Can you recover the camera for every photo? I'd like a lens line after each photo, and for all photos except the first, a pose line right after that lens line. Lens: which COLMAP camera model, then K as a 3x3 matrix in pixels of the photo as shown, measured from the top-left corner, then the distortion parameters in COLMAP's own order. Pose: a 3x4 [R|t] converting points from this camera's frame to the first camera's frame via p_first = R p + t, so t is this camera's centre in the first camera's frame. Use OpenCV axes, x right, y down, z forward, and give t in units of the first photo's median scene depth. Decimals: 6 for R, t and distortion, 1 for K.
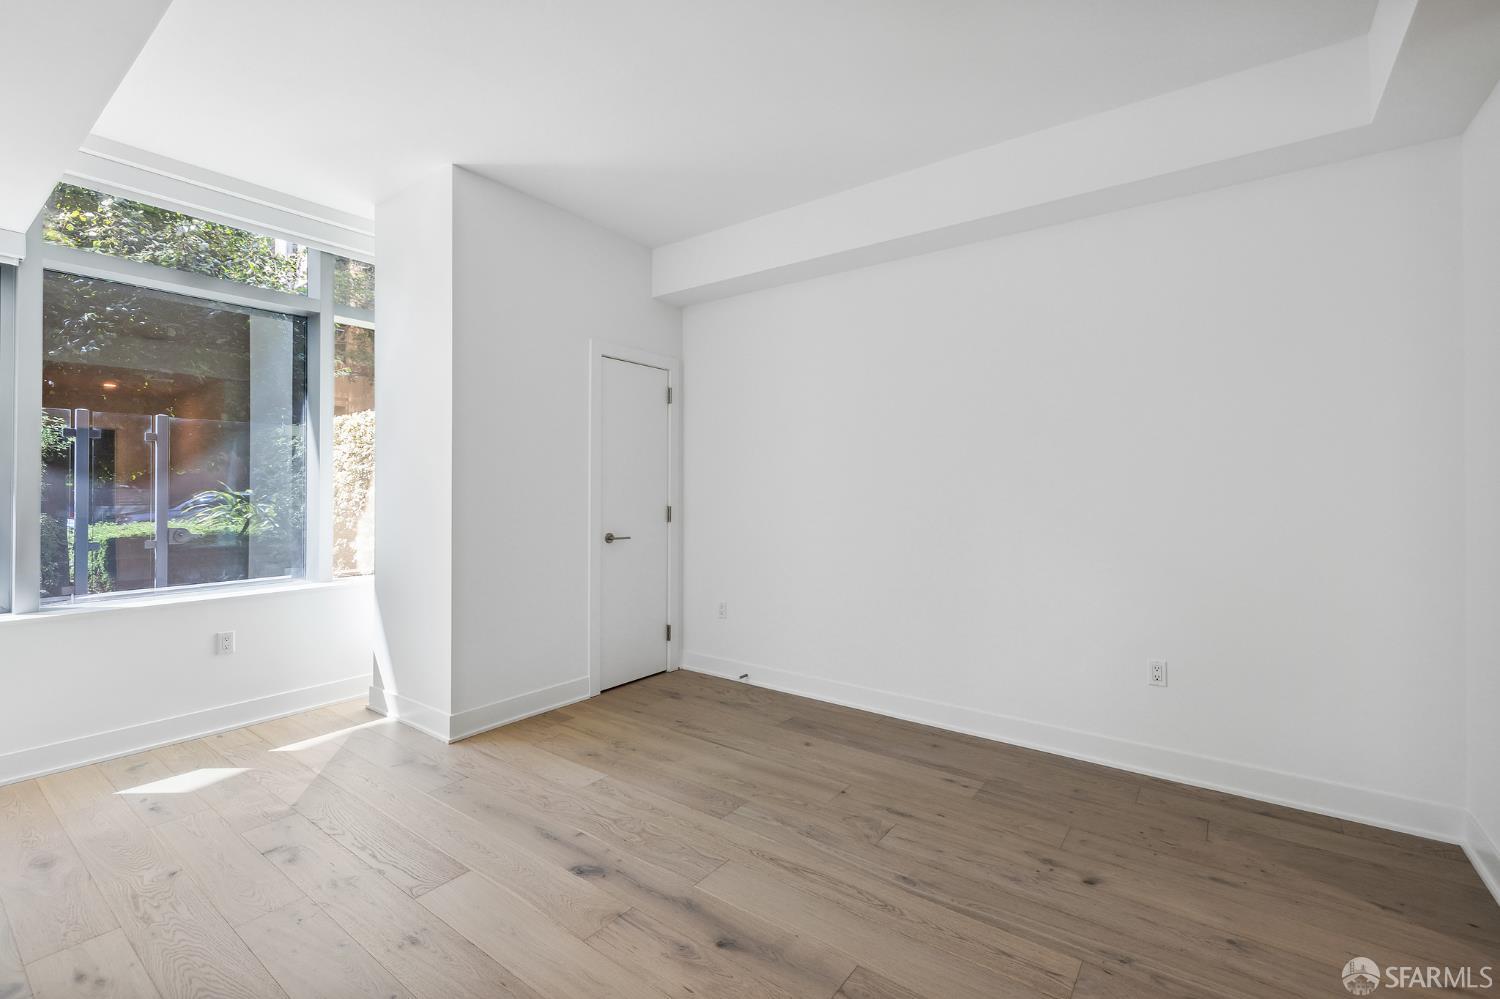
lens RADIAL K [[635.9, 0, 745.3], [0, 635.9, 492.6], [0, 0, 1]] dist [-0.000796, 0.001136]
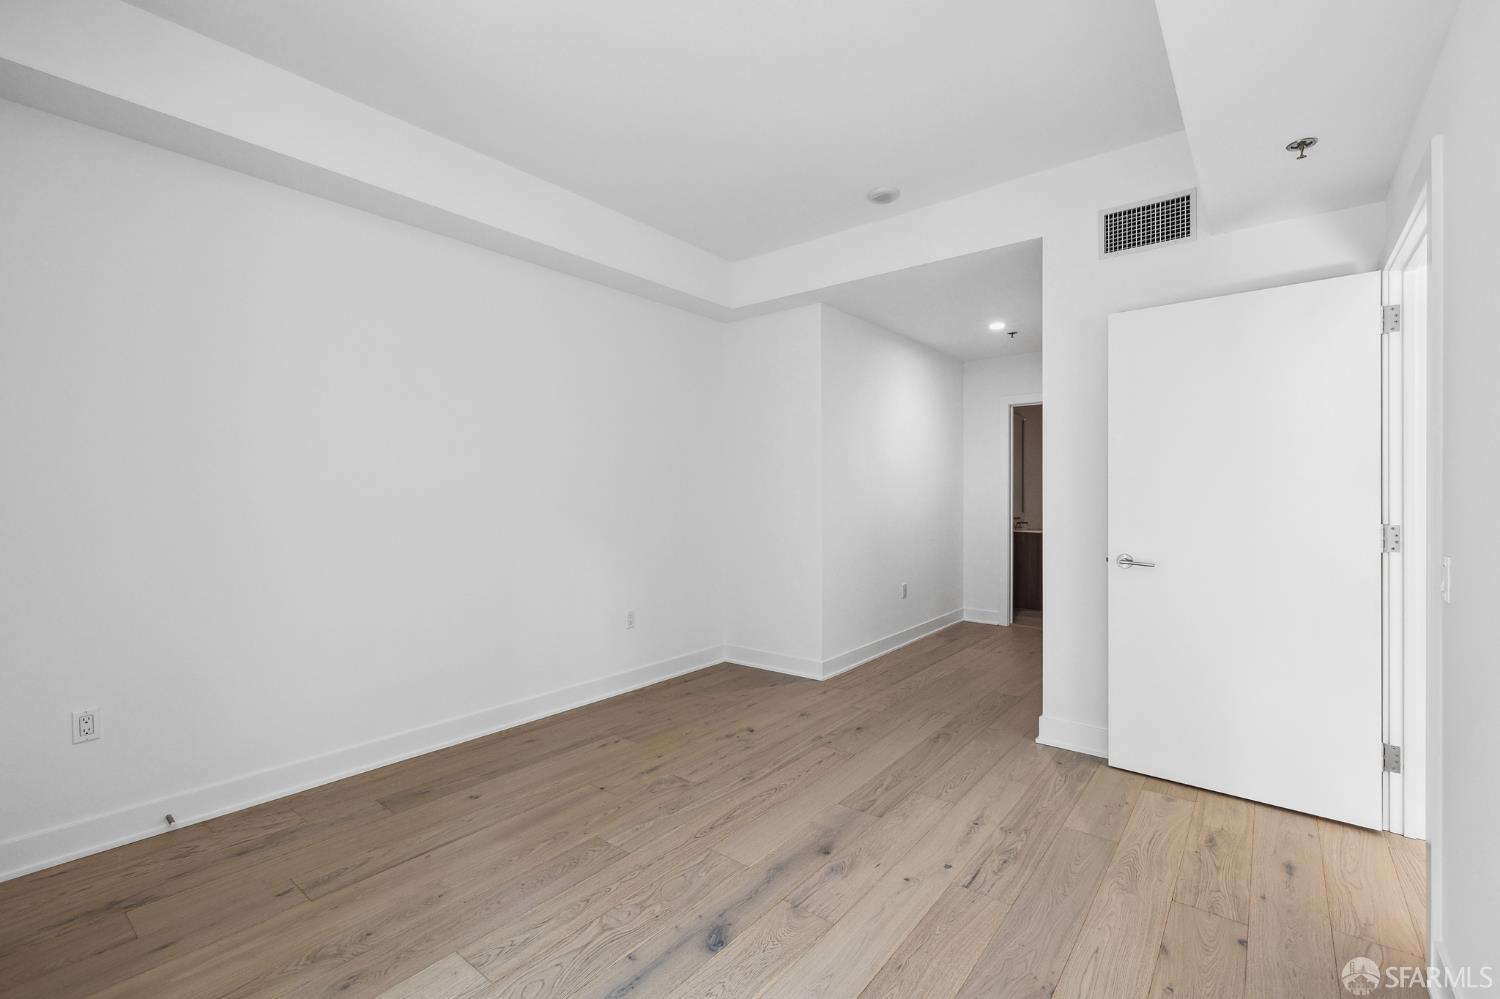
lens RADIAL K [[635.9, 0, 746.1], [0, 635.9, 502.8], [0, 0, 1]] dist [-0.000796, 0.001136]
pose [[0.063732, -0.017686, 0.997810, -0.849834], [0.006103, 0.999831, 0.017332, -0.005220], [-0.997948, 0.004985, 0.063829, 0.704773]]
